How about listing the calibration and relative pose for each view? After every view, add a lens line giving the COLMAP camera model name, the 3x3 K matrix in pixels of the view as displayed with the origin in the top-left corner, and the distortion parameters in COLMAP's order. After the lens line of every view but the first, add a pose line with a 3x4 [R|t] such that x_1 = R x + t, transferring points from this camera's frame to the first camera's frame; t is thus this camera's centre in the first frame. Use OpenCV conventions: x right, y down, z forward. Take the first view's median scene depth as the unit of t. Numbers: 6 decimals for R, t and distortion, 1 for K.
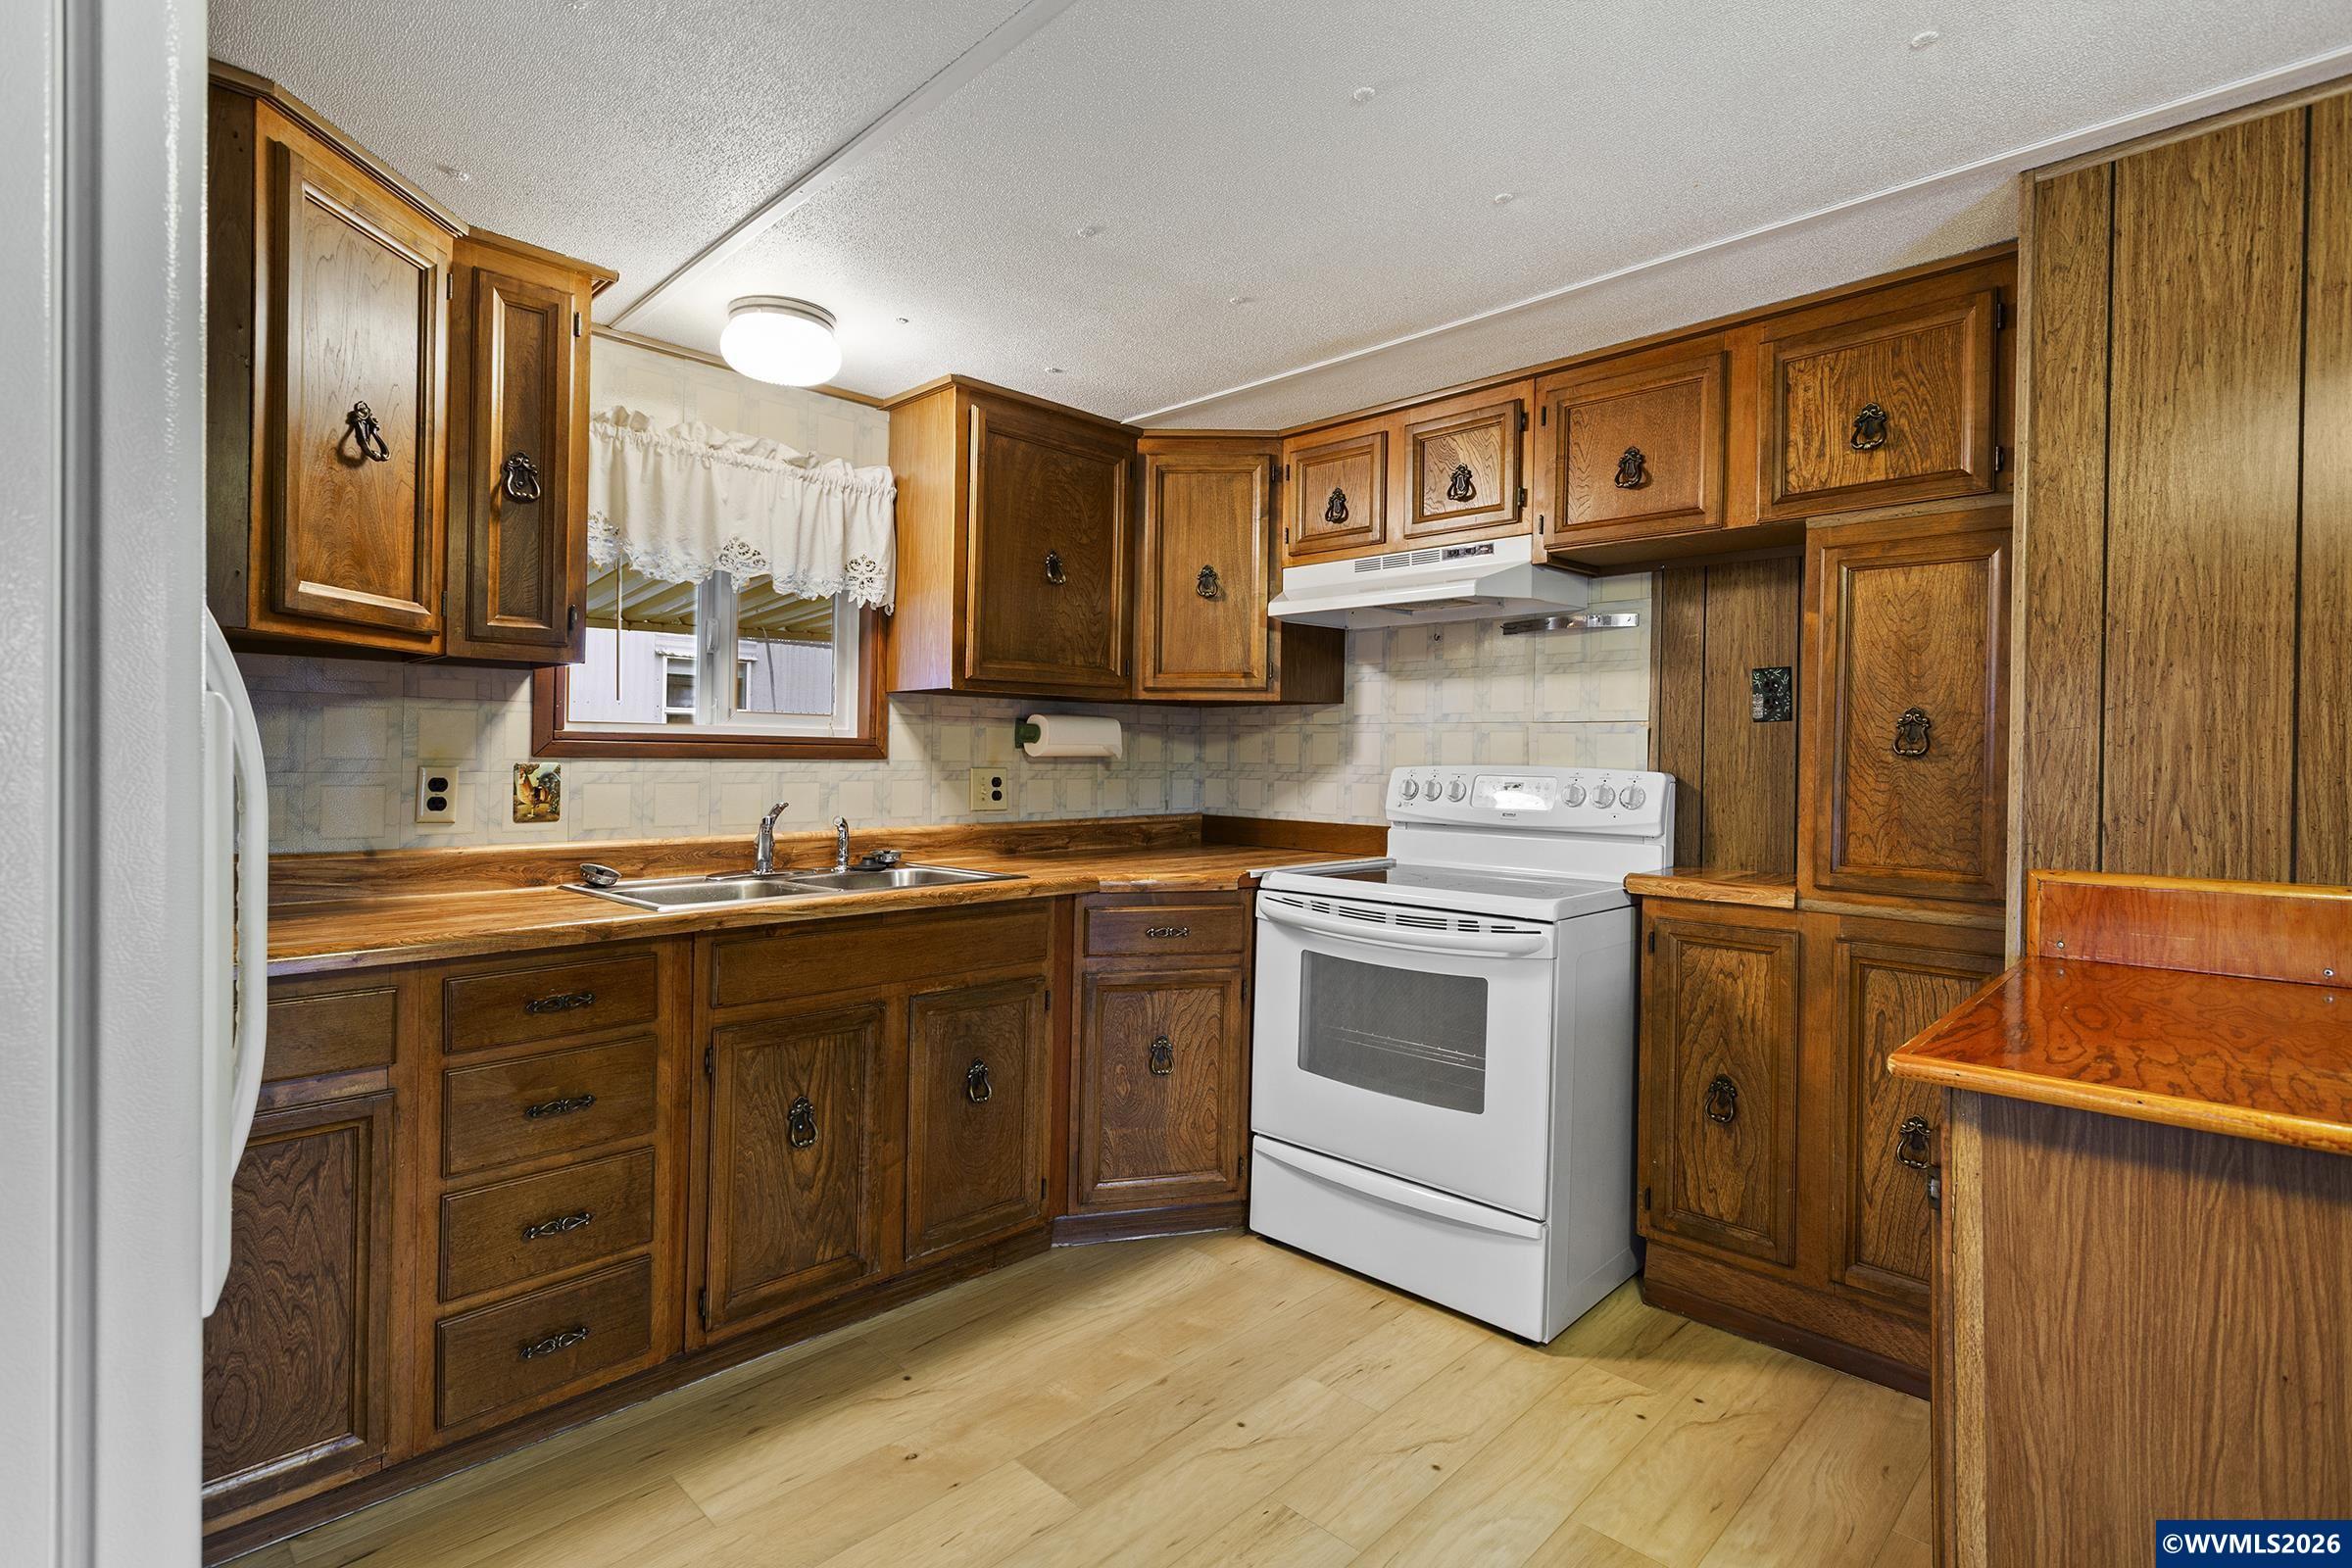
lens RADIAL K [[1112.2, 0, 1162.2], [0, 1112.2, 767.1], [0, 0, 1]] dist [0.003363, 0.001559]
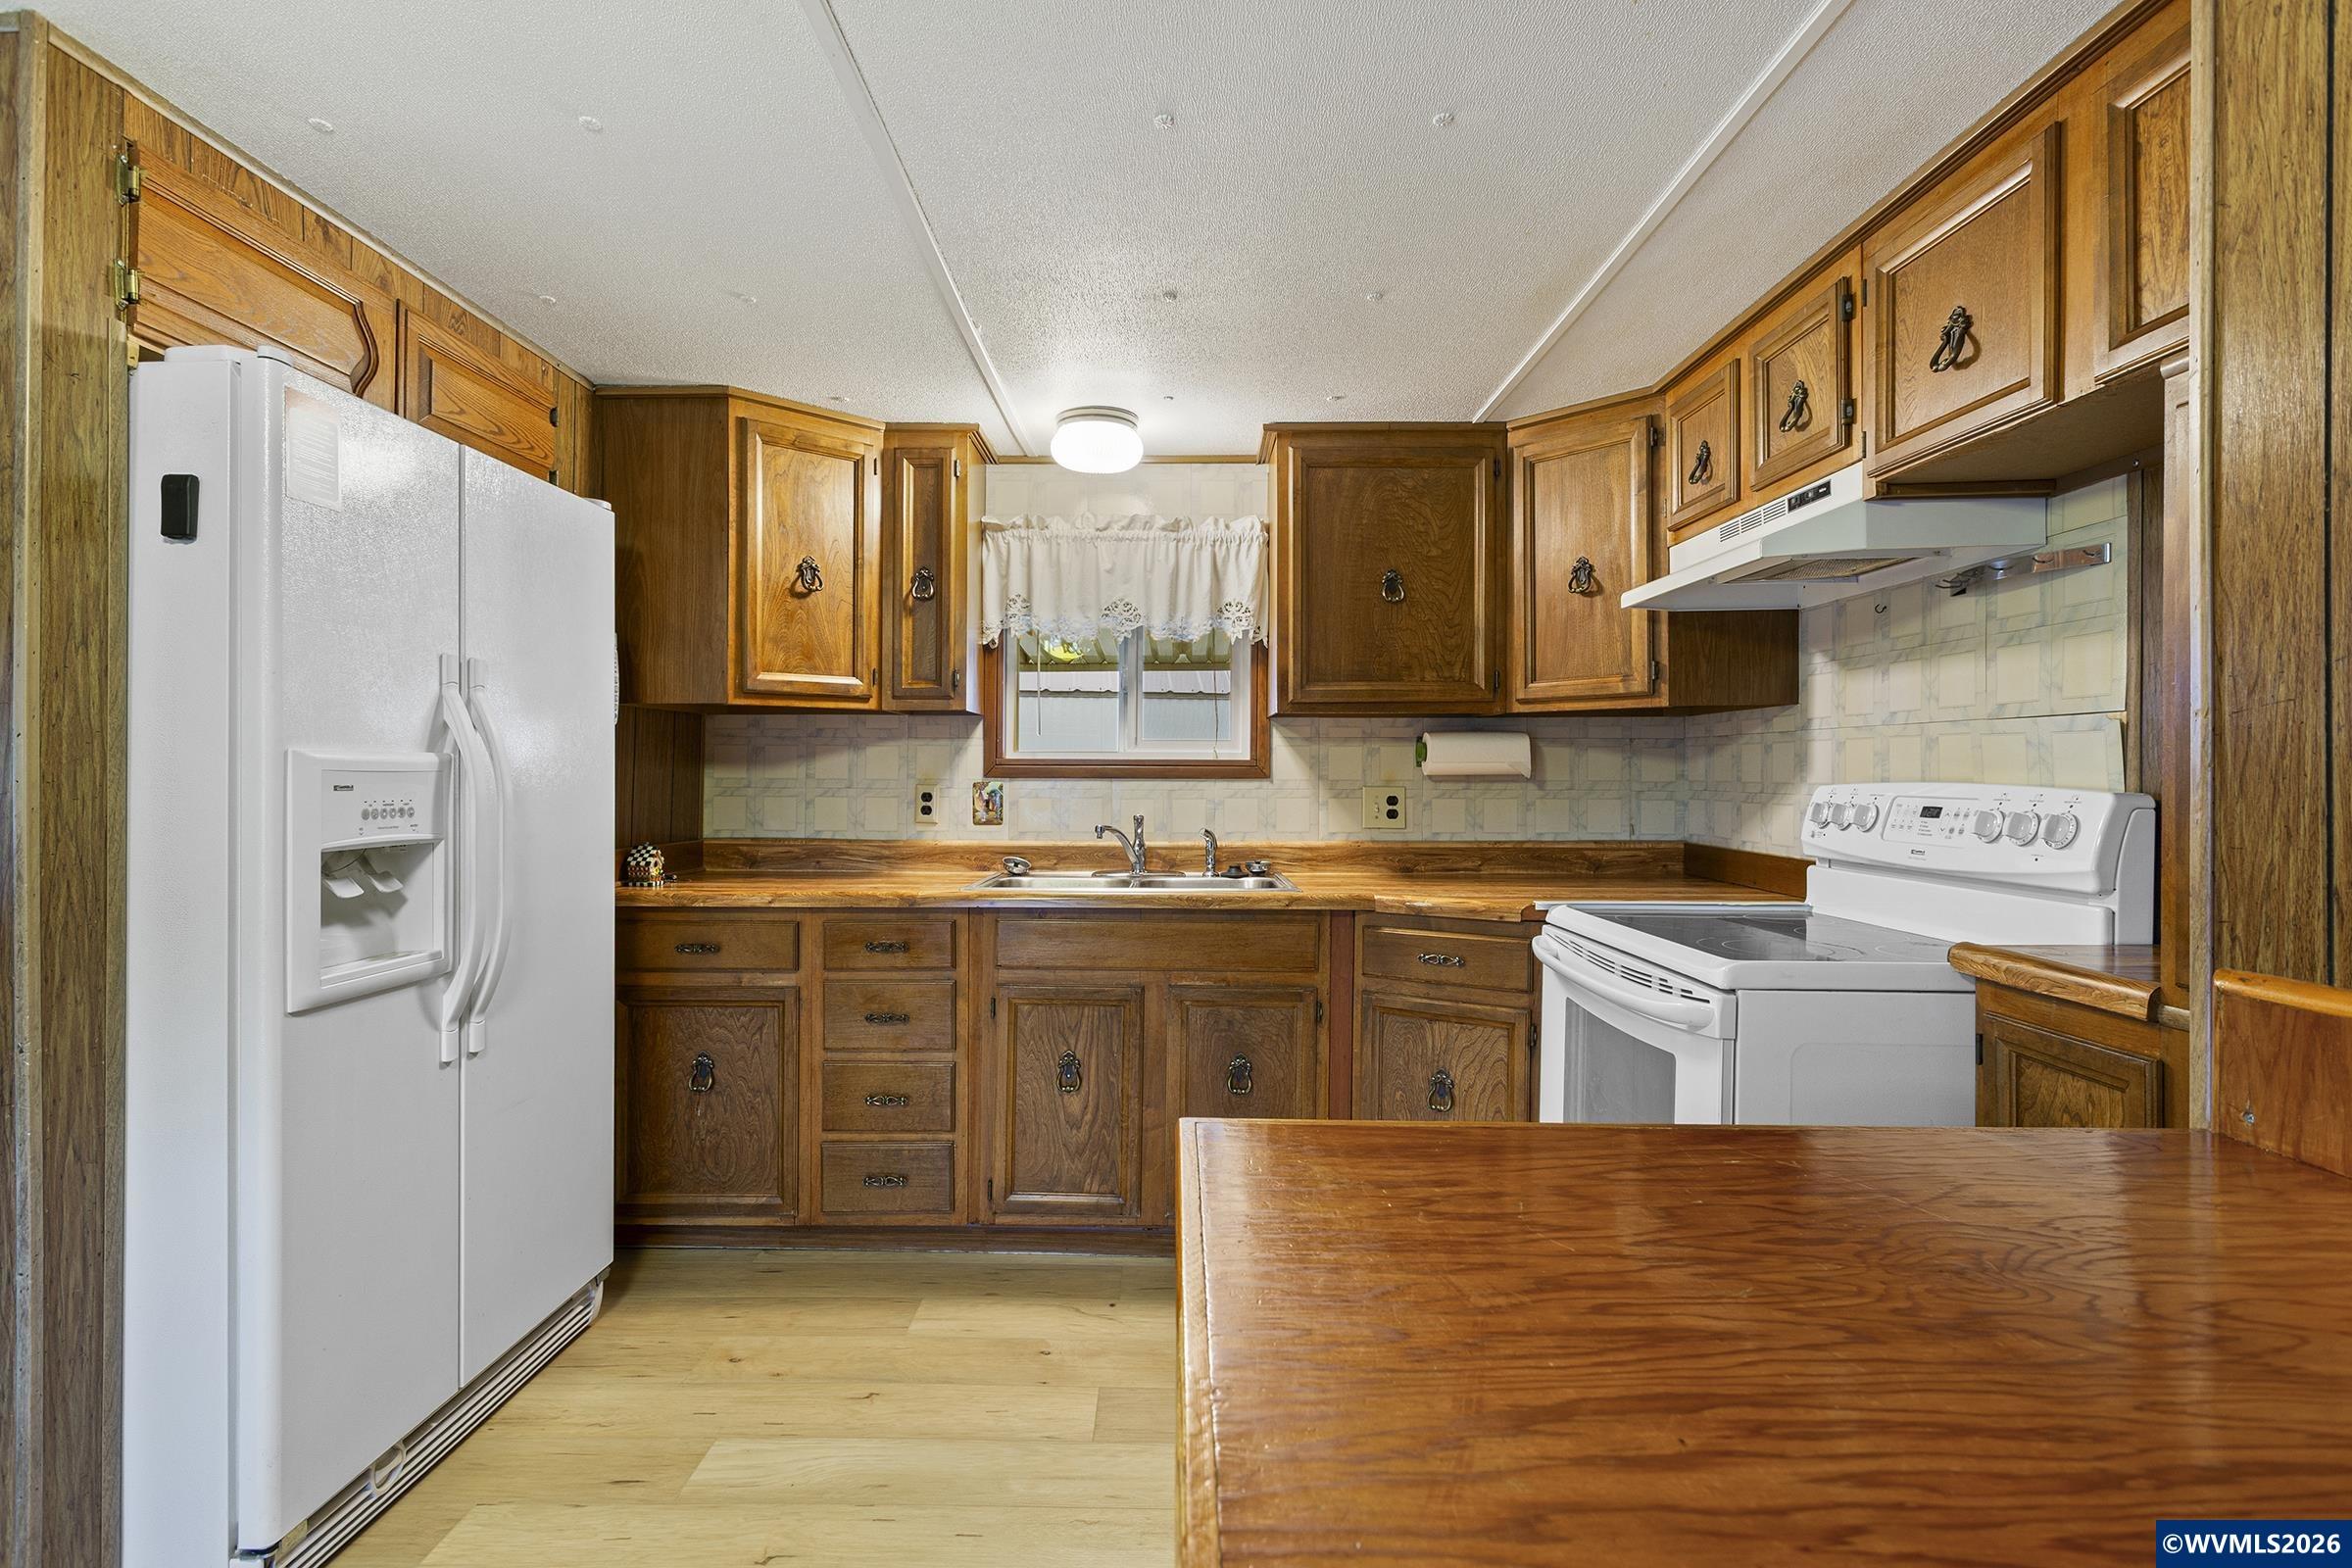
lens RADIAL K [[1112.2, 0, 1148.3], [0, 1112.2, 776.5], [0, 0, 1]] dist [0.003363, 0.001559]
pose [[0.694168, -0.006935, -0.719780, 0.582937], [-0.001902, 0.999932, -0.011468, 0.004857], [0.719811, 0.009329, 0.694107, 0.187287]]
